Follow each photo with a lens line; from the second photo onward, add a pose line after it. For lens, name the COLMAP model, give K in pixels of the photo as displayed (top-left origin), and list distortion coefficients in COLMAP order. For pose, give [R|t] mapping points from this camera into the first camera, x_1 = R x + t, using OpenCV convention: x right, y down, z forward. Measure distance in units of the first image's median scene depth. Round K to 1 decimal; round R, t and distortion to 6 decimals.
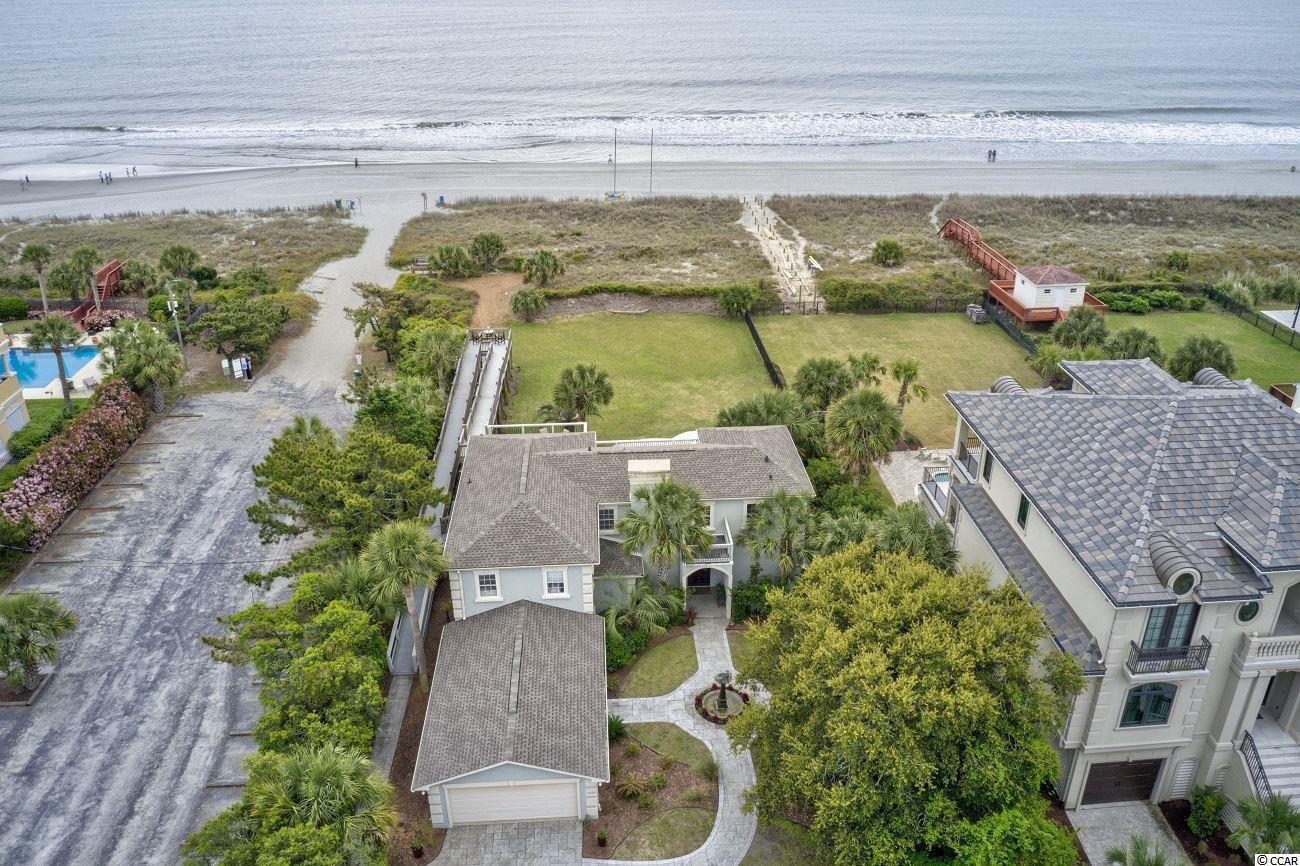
lens RADIAL K [[938.0, 0, 650.0], [0, 938.0, 433.0], [0, 0, 1]] dist [-0.132590, -0.000100]
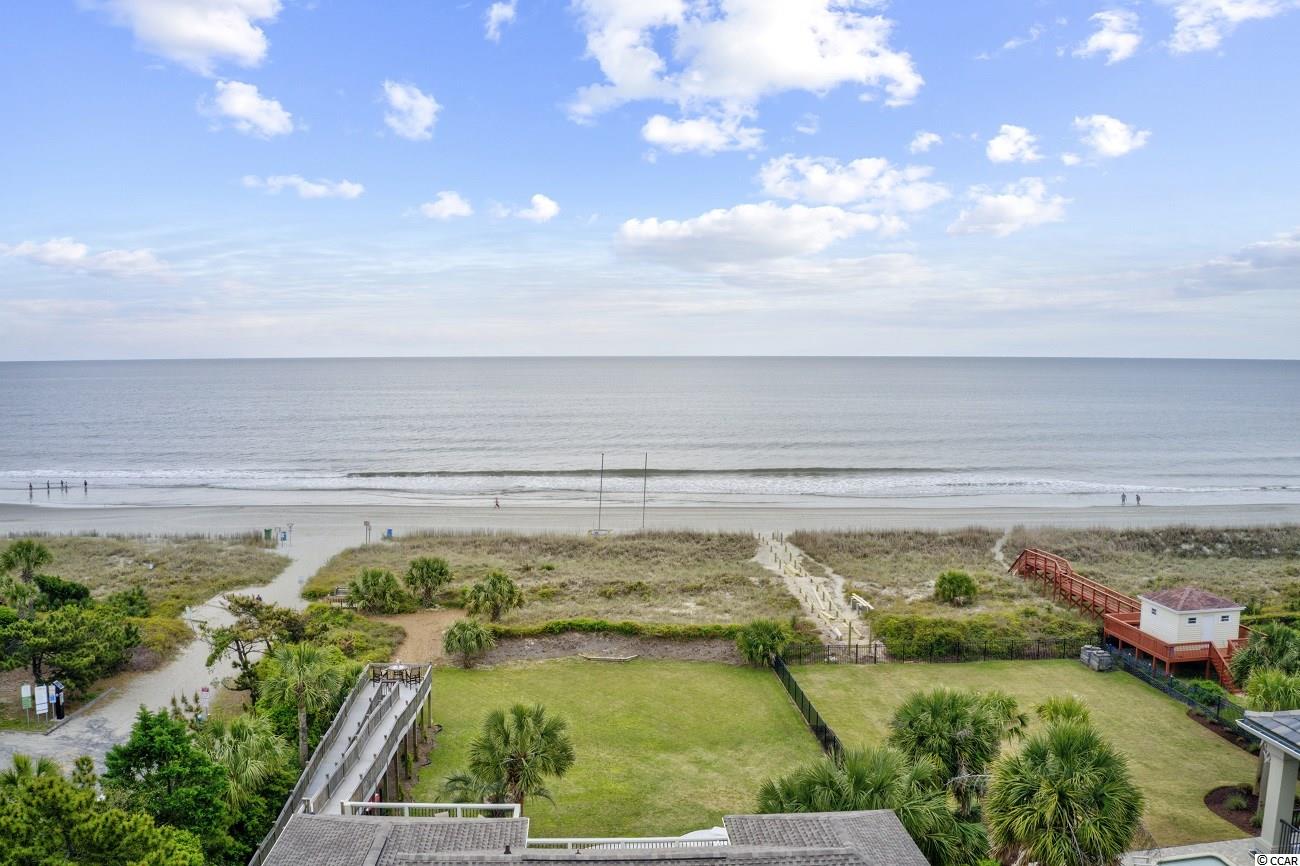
lens RADIAL K [[938.0, 0, 650.0], [0, 938.0, 433.0], [0, 0, 1]] dist [-0.132590, -0.000100]
pose [[0.999722, 0.023074, 0.004773, 0.001047], [-0.018981, 0.908657, -0.417112, 0.008564], [-0.013962, 0.416906, 0.908842, 0.267683]]
